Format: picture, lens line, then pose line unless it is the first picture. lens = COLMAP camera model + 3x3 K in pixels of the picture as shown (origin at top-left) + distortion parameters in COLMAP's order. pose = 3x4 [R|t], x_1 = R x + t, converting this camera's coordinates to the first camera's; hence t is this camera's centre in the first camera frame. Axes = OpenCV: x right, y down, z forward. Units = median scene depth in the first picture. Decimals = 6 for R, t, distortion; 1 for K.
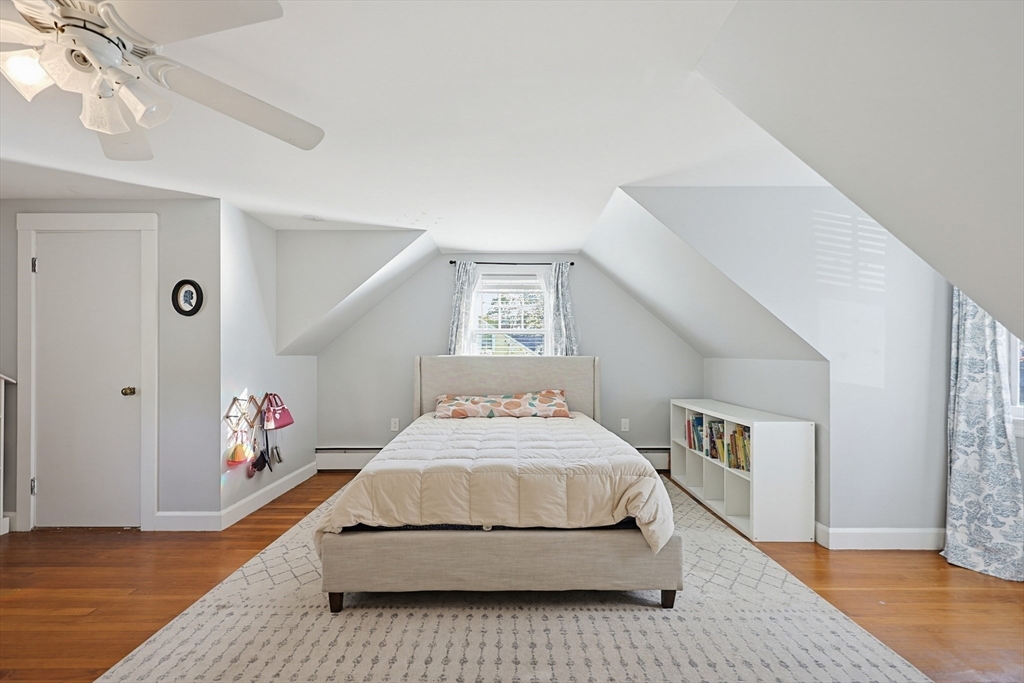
lens RADIAL K [[443.0, 0, 514.7], [0, 443.0, 358.4], [0, 0, 1]] dist [0.001059, 0.000330]
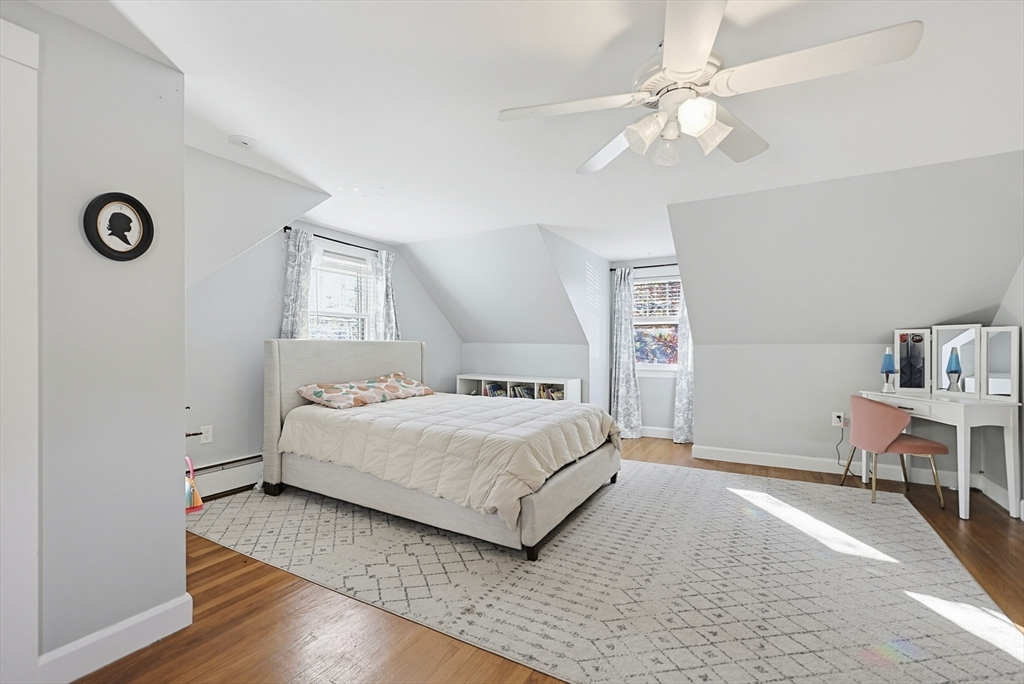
lens RADIAL K [[443.0, 0, 510.3], [0, 443.0, 343.4], [0, 0, 1]] dist [0.001059, 0.000330]
pose [[0.506452, 0.003414, 0.862262, -0.961133], [0.000959, 0.999989, -0.004522, 0.008231], [-0.862268, 0.003117, 0.506443, 0.314285]]
